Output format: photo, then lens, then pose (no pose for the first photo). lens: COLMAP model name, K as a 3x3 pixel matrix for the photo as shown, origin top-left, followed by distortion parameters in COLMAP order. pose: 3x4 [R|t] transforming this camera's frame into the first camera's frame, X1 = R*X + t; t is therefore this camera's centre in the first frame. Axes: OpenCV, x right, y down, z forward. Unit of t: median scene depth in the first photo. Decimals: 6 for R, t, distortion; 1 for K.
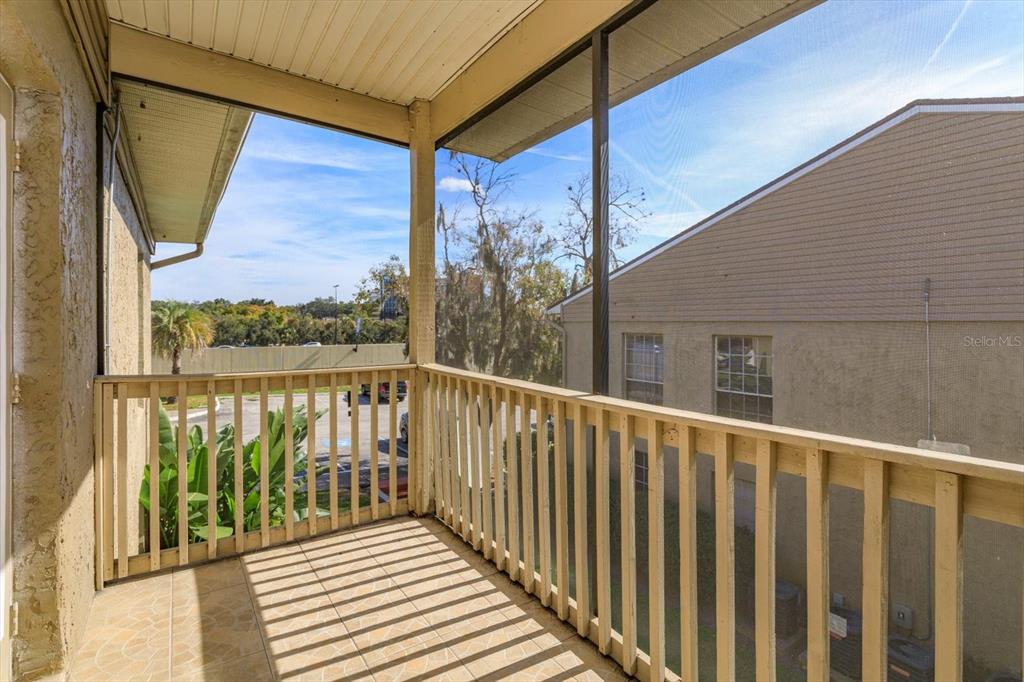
lens RADIAL K [[499.0, 0, 510.6], [0, 499.0, 330.6], [0, 0, 1]] dist [0.005314, -0.000037]
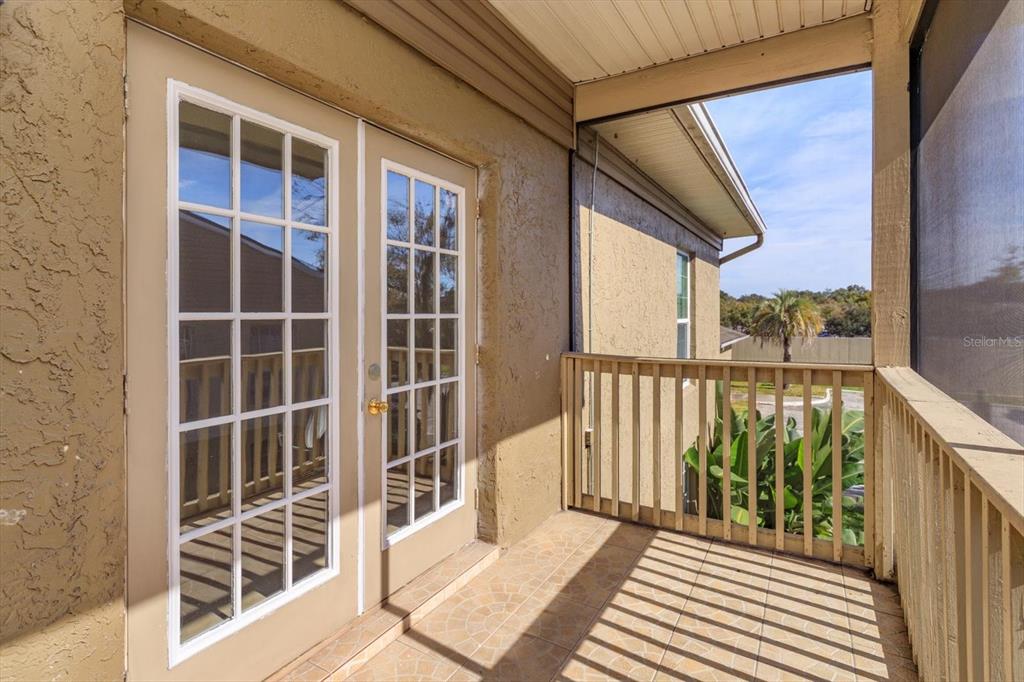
lens RADIAL K [[499.0, 0, 490.2], [0, 499.0, 320.3], [0, 0, 1]] dist [0.005314, -0.000037]
pose [[0.397188, 0.004562, -0.917726, 0.288638], [-0.002526, 0.999989, 0.003877, 0.000506], [0.917734, 0.000779, 0.397195, 0.239715]]
